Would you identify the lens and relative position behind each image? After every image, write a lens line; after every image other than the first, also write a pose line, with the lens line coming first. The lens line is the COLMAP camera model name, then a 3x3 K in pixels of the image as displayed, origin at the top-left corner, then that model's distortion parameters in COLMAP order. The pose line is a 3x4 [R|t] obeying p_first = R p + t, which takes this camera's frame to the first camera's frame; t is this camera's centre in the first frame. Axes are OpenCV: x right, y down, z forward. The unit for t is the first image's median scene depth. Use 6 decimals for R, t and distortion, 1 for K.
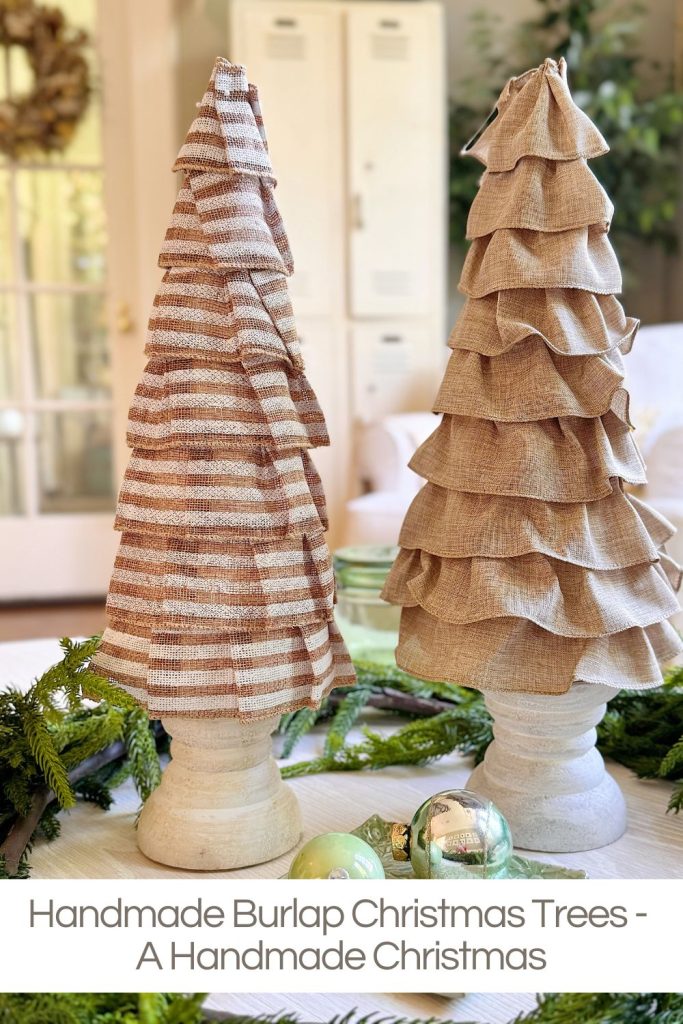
lens RADIAL K [[1061.1, 0, 341.5], [0, 1061.1, 512.0], [0, 0, 1]] dist [0.117448, -0.168519]
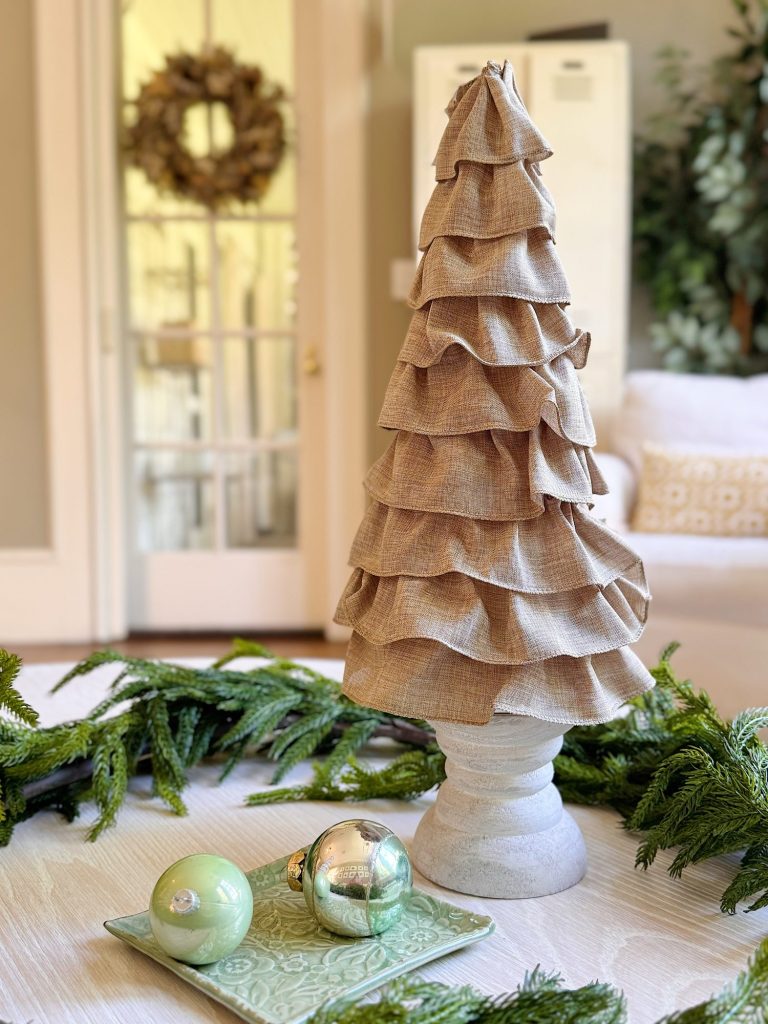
lens RADIAL K [[1058.8, 0, 384.0], [0, 1058.8, 512.0], [0, 0, 1]] dist [0.152656, -0.235918]
pose [[0.987207, 0.021782, -0.157948, 0.225516], [-0.028348, 0.998820, -0.039442, 0.019859], [0.156902, 0.043415, 0.986659, 0.045939]]
